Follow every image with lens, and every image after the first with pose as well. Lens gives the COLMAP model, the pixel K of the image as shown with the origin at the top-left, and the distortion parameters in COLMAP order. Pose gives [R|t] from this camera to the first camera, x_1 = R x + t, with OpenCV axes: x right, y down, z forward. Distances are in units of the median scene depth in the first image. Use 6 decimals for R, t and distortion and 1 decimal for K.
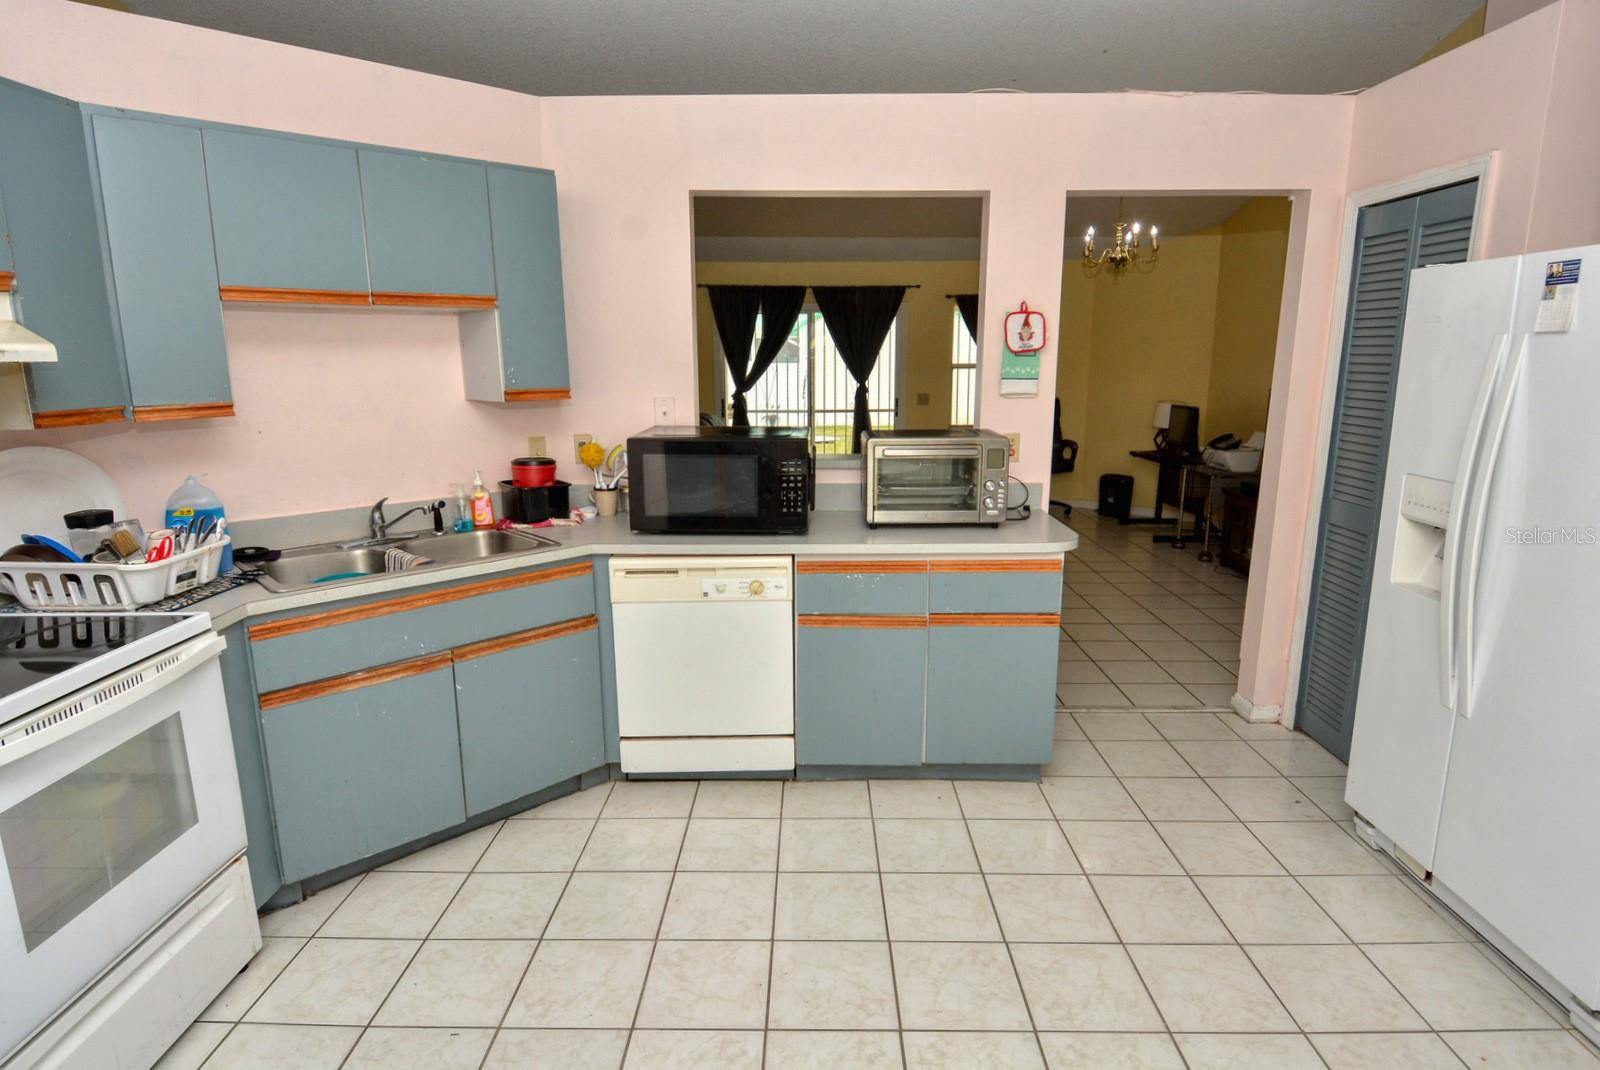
lens RADIAL K [[845.9, 0, 807.6], [0, 845.9, 535.1], [0, 0, 1]] dist [0.023773, -0.035661]
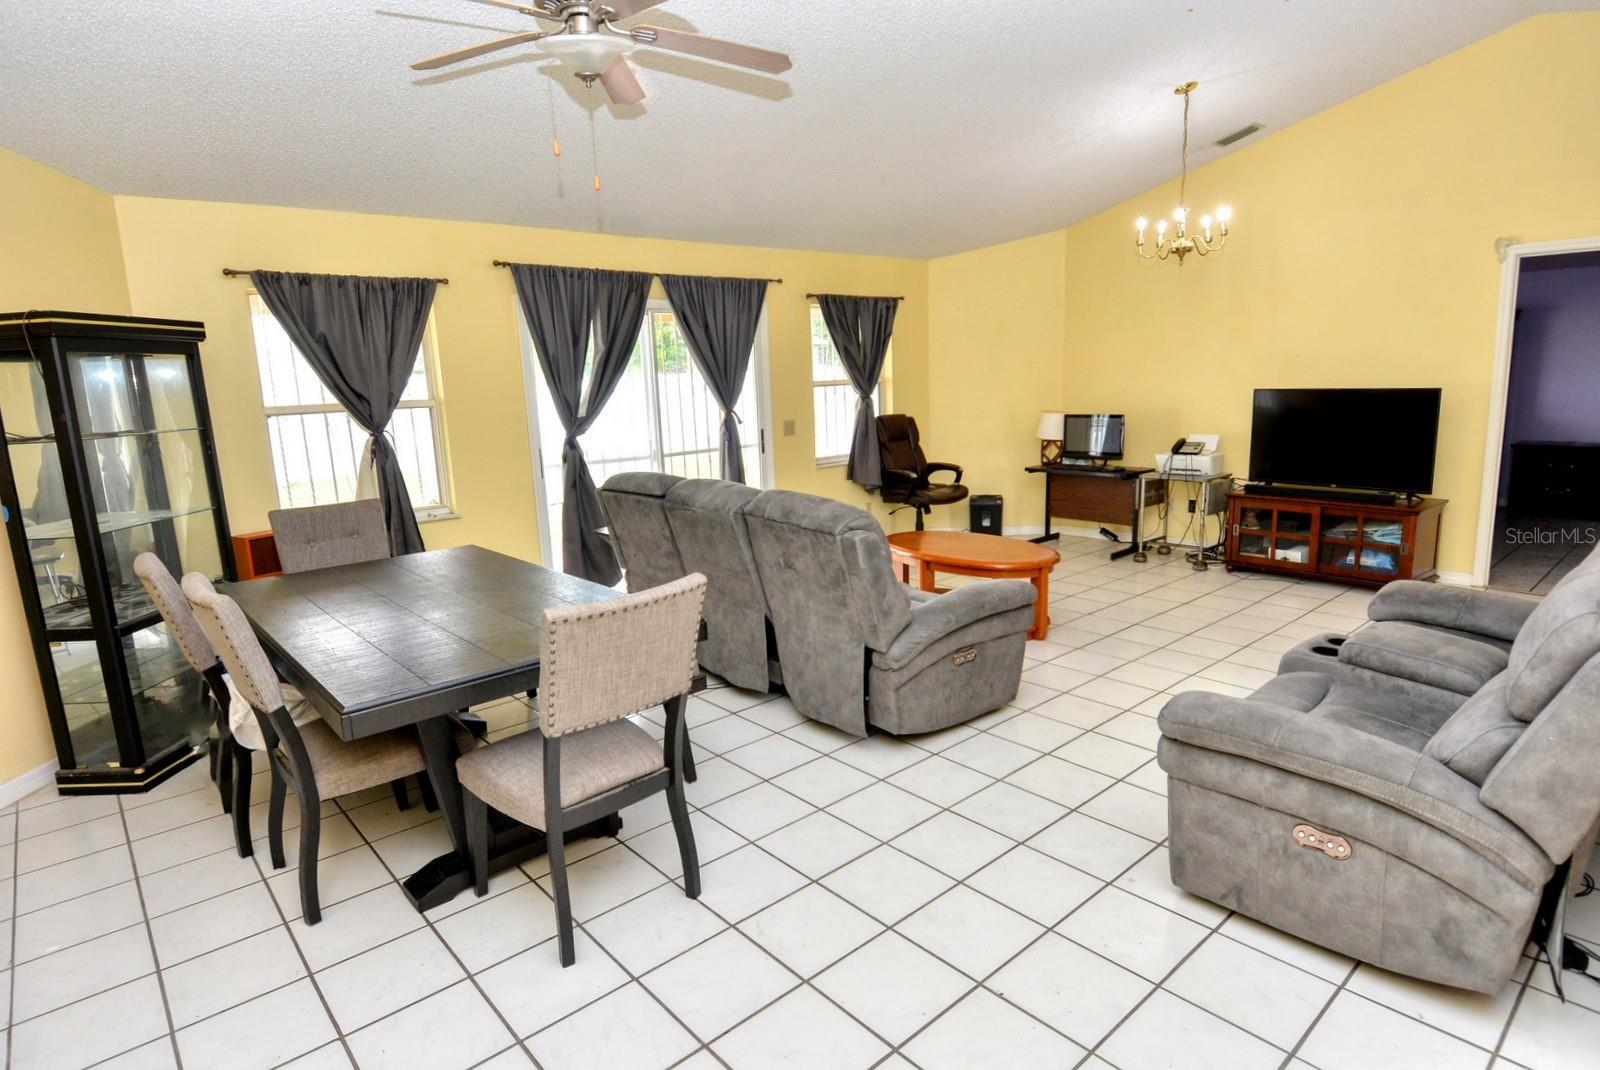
lens RADIAL K [[883.0, 0, 800.0], [0, 883.0, 535.0], [0, 0, 1]] dist [0.017925, -0.024285]
pose [[0.740561, -0.142075, 0.656799, -1.199029], [0.171347, 0.985010, 0.019872, -0.239556], [-0.649777, 0.097824, 0.753804, 1.207561]]
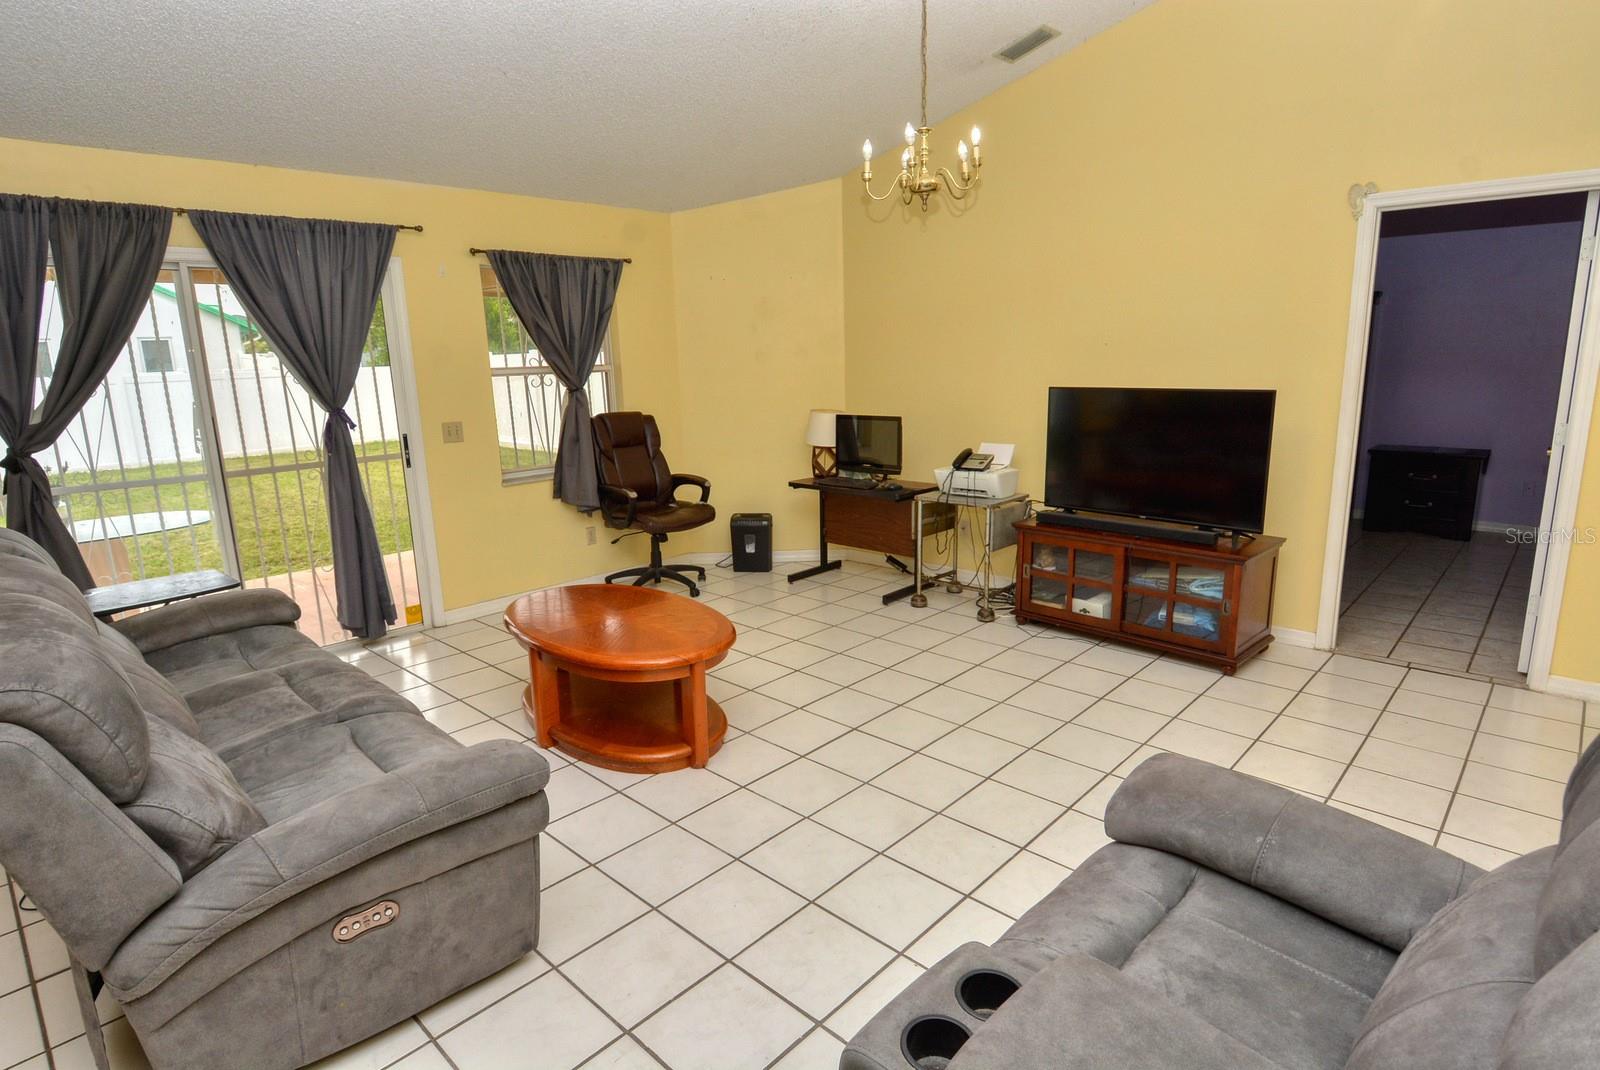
lens RADIAL K [[845.9, 0, 807.6], [0, 845.9, 535.1], [0, 0, 1]] dist [0.023773, -0.035661]
pose [[0.675958, -0.166876, 0.717798, -0.369625], [0.173174, 0.982718, 0.065386, -0.268744], [-0.716304, 0.080106, 0.693175, 1.335878]]
